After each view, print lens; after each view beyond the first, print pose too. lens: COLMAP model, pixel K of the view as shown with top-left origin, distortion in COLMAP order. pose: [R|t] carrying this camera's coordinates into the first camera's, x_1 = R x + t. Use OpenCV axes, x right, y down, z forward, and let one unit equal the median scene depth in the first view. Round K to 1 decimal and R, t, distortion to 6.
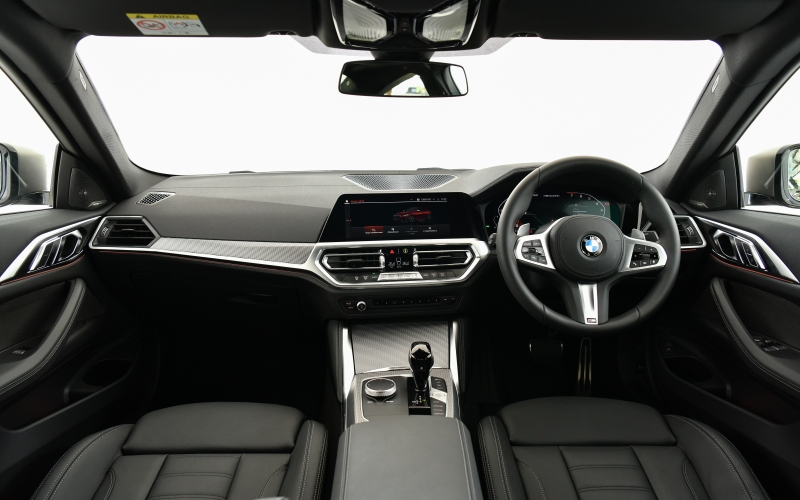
lens RADIAL K [[496.1, 0, 400.3], [0, 496.1, 266.7], [0, 0, 1]] dist [0.001267, 0.000117]
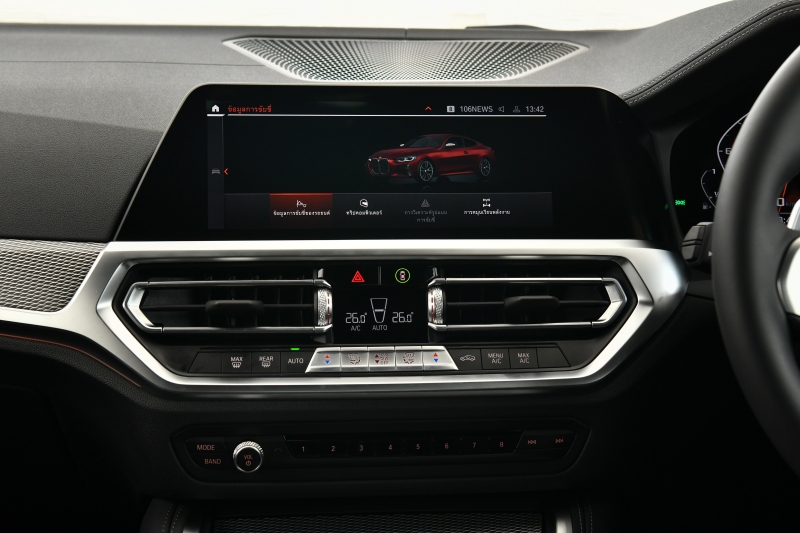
lens RADIAL K [[1220.2, 0, 400.0], [0, 1220.2, 266.5], [0, 0, 1]] dist [0.182466, 0.018916]
pose [[0.998809, 0.024084, -0.042435, 0.040257], [-0.025942, 0.998704, -0.043779, -0.004740], [0.041326, 0.044828, 0.998140, 0.257294]]
